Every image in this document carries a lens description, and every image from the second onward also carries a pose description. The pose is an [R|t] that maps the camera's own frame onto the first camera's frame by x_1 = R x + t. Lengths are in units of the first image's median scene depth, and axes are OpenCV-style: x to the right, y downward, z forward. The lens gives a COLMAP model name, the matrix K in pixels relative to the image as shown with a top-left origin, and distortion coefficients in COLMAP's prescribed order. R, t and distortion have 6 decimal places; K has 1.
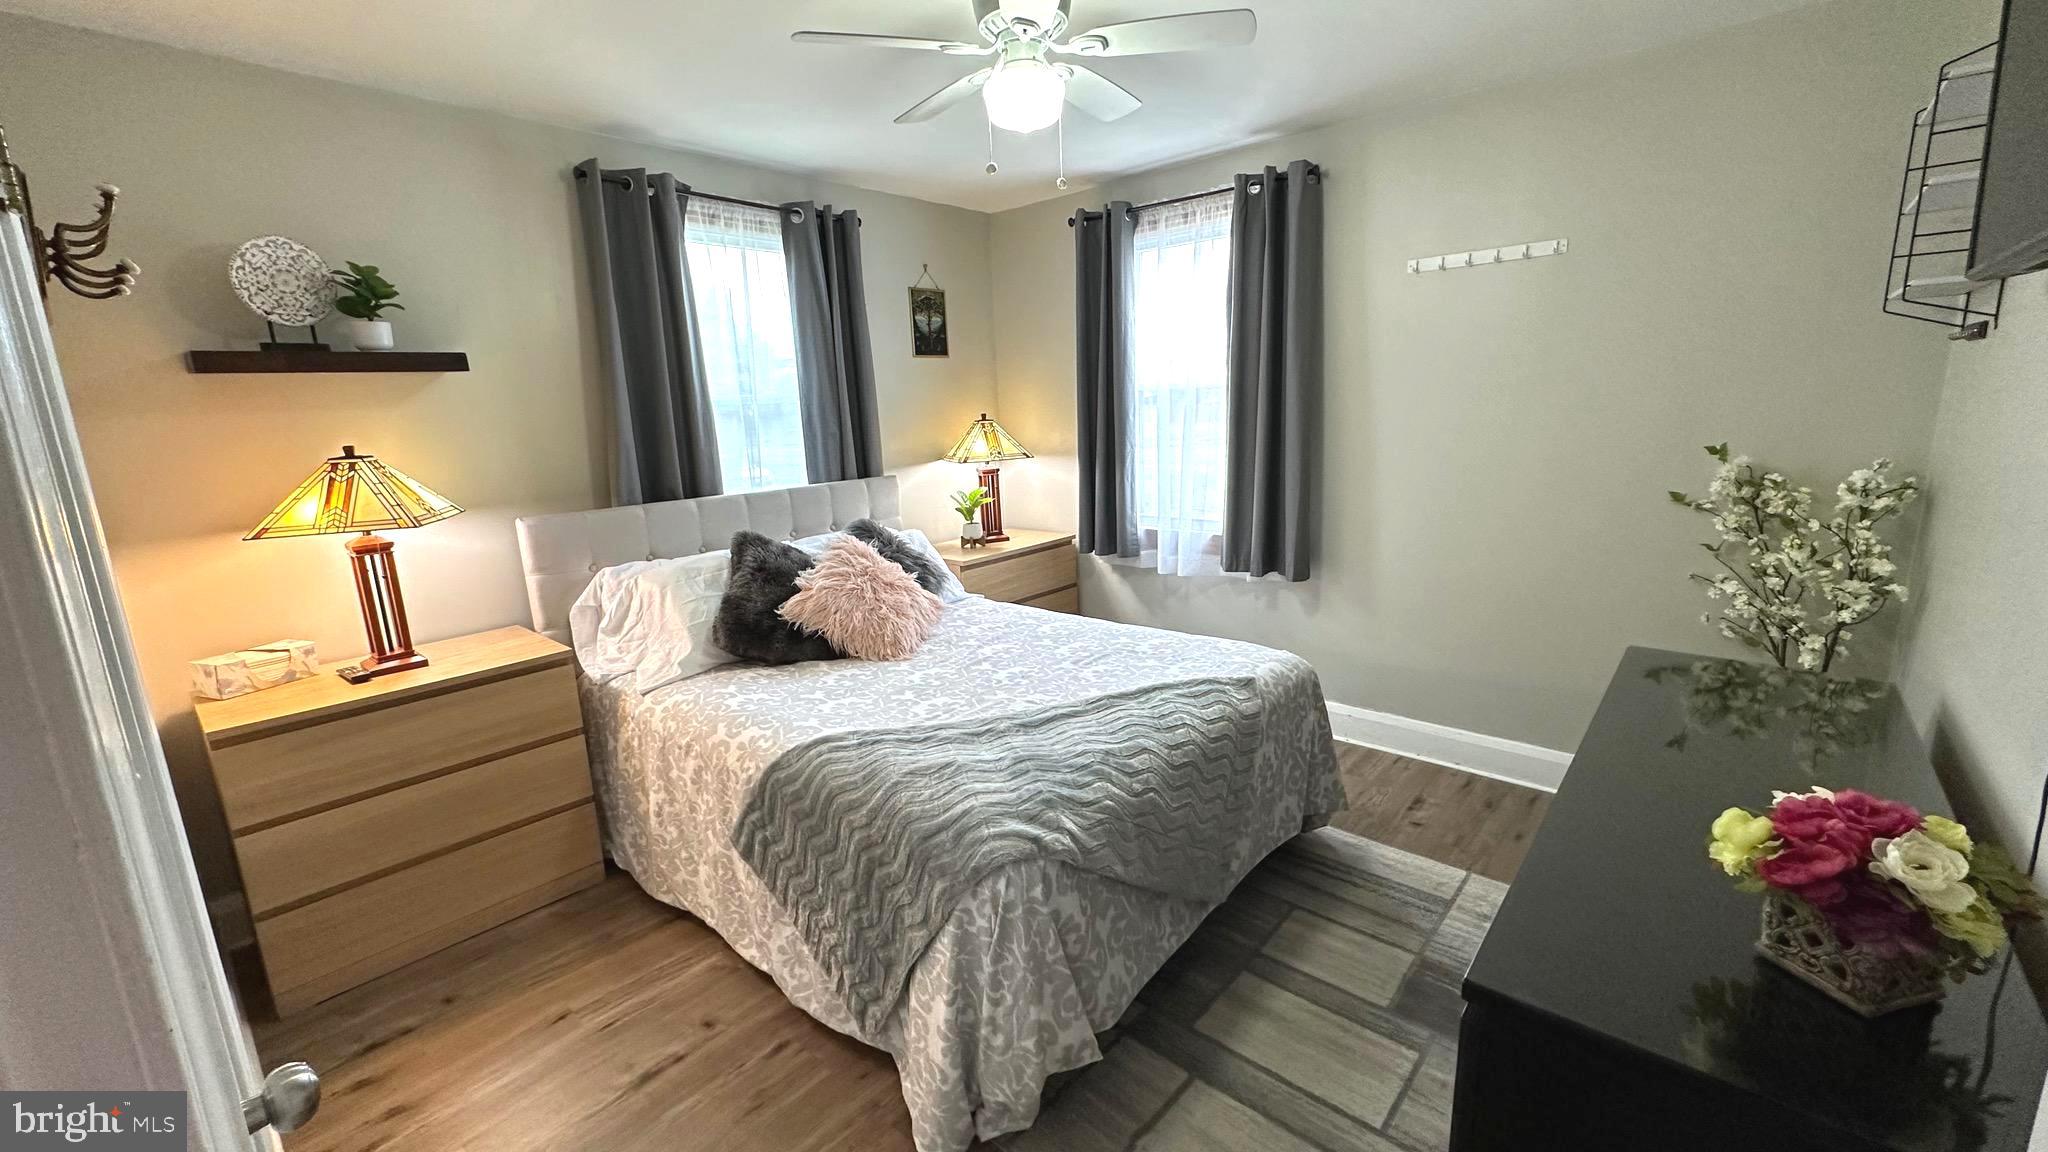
lens RADIAL K [[828.3, 0, 1024.0], [0, 828.3, 576.0], [0, 0, 1]] dist [-0.001228, 0.000192]
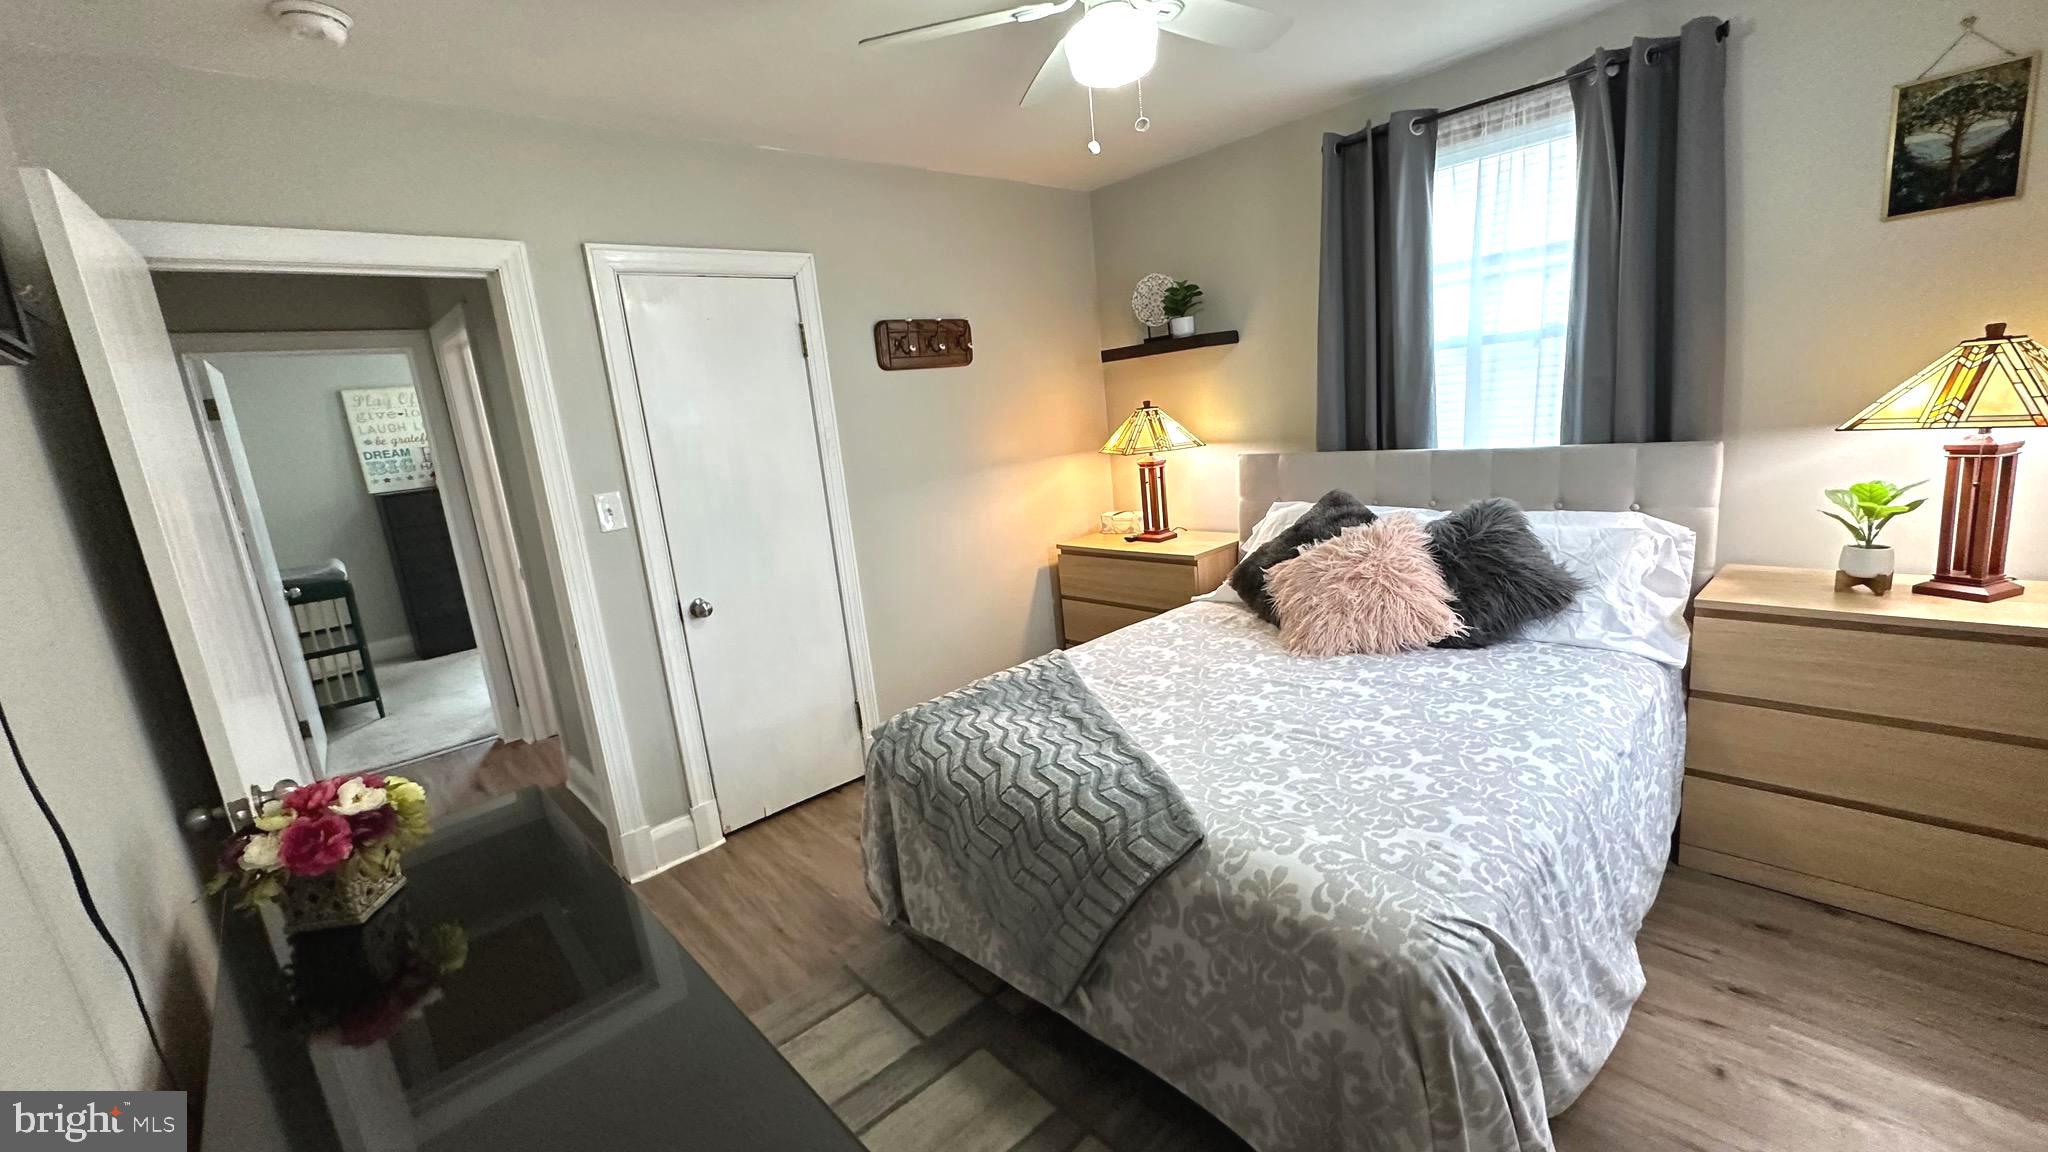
lens RADIAL K [[828.3, 0, 1024.0], [0, 828.3, 576.0], [0, 0, 1]] dist [-0.001228, 0.000192]
pose [[-0.103266, 0.251083, -0.962442, 0.727748], [-0.100481, 0.960031, 0.261235, -0.187624], [0.989565, 0.123684, -0.073909, 0.757515]]
